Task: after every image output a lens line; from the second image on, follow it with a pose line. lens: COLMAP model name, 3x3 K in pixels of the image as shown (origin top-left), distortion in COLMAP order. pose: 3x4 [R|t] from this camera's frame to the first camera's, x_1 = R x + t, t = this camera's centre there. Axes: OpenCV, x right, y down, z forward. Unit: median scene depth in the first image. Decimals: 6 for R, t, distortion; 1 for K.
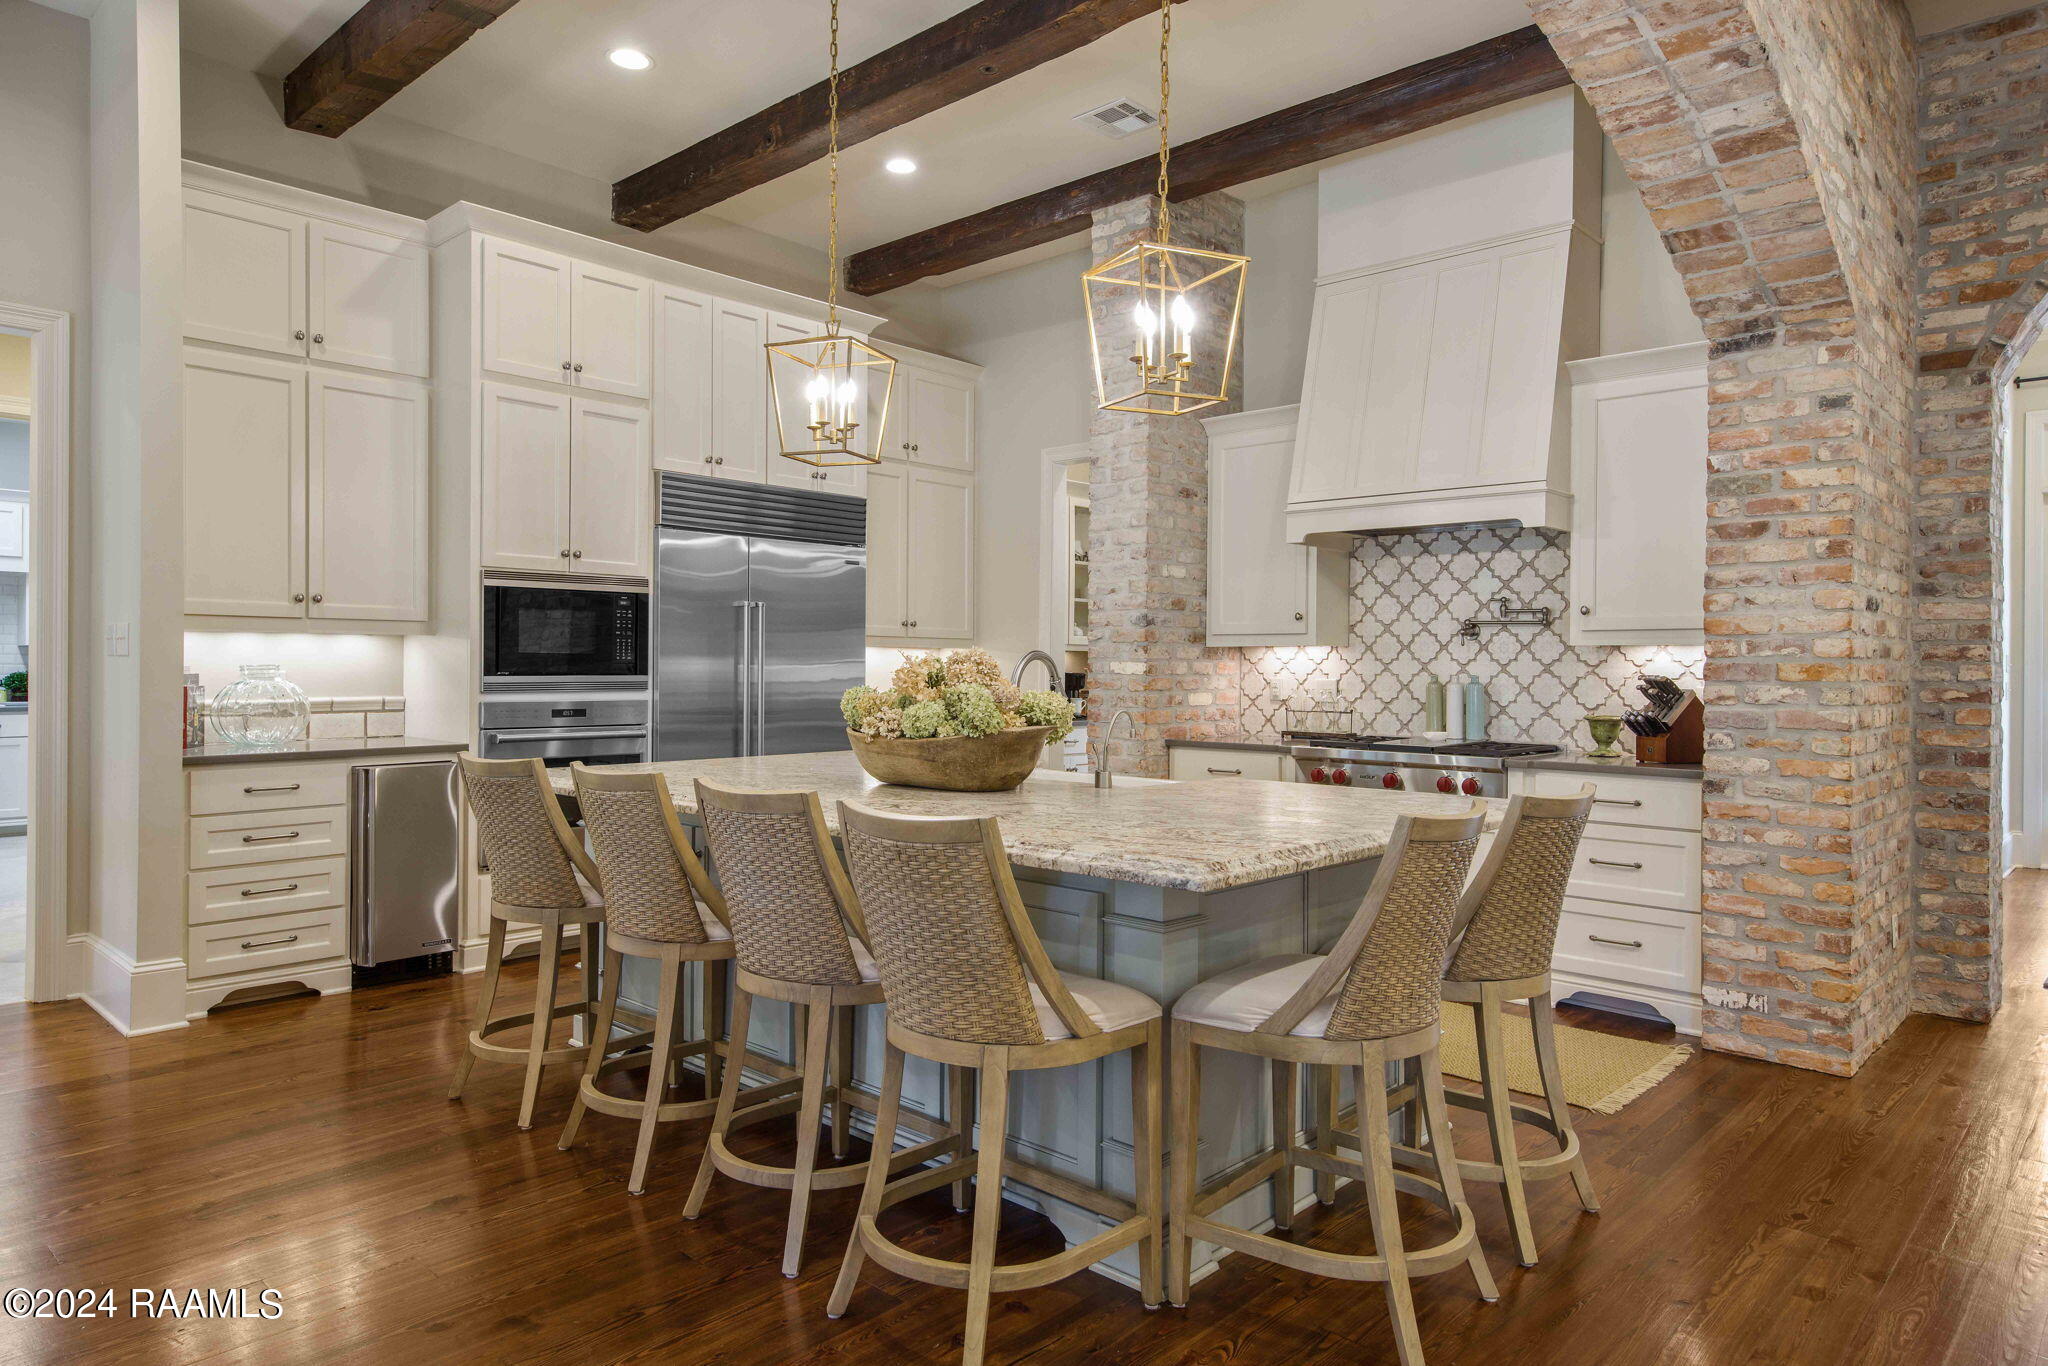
lens RADIAL K [[1229.3, 0, 1024.0], [0, 1229.3, 683.0], [0, 0, 1]] dist [0.002698, 0.000137]
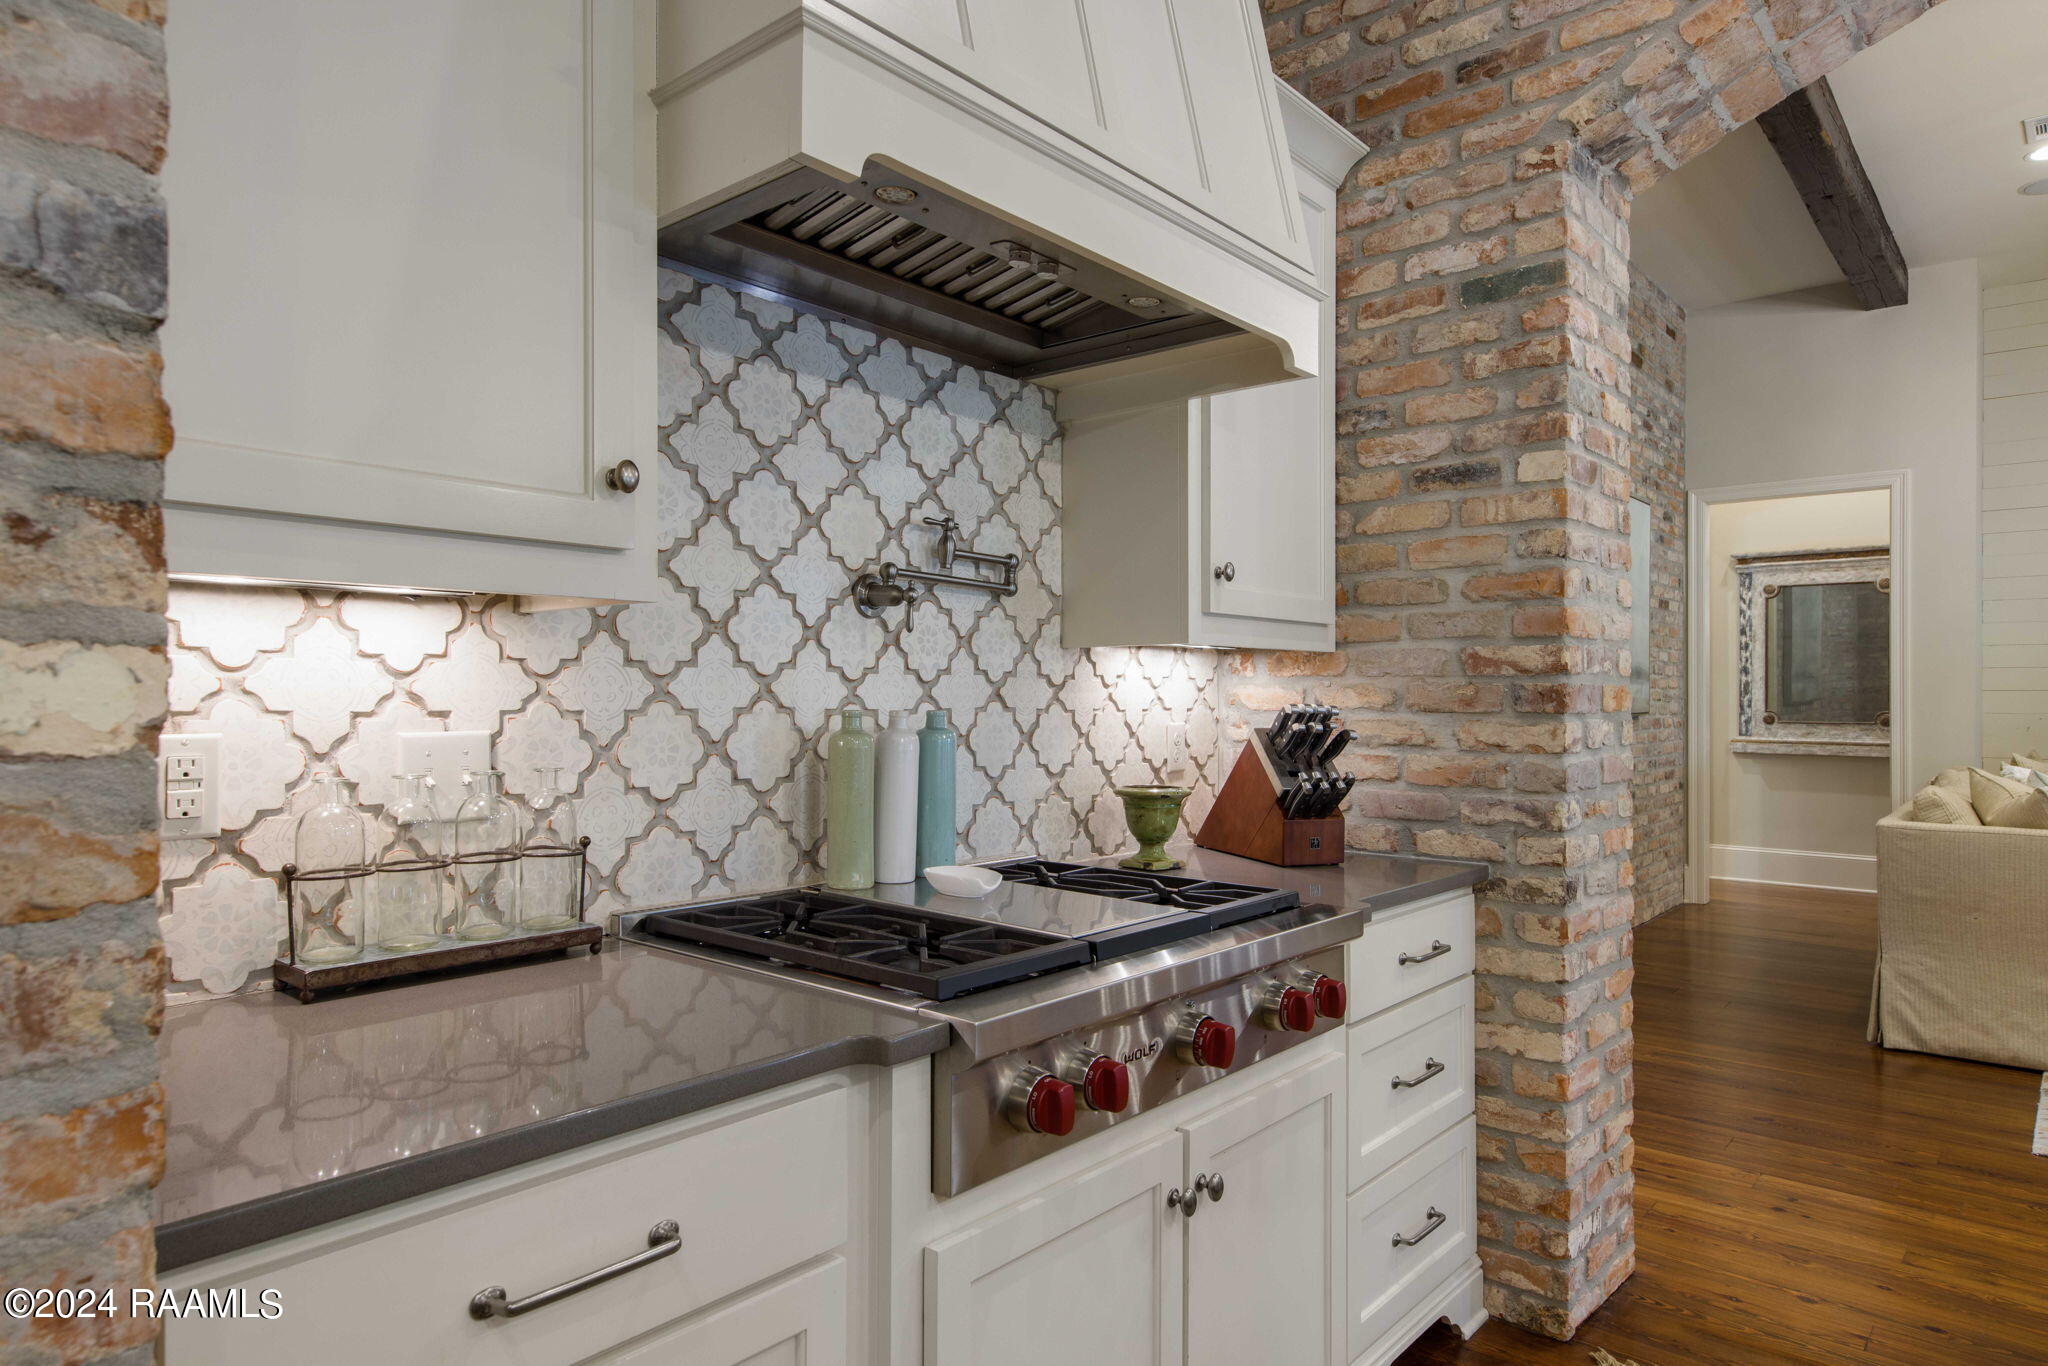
lens RADIAL K [[1229.3, 0, 1024.0], [0, 1229.3, 683.0], [0, 0, 1]] dist [0.002698, 0.000137]
pose [[-0.040625, -0.002608, 0.999171, -0.021581], [0.003984, 0.999988, 0.002772, -0.015142], [-0.999167, 0.004094, -0.040614, 0.952728]]
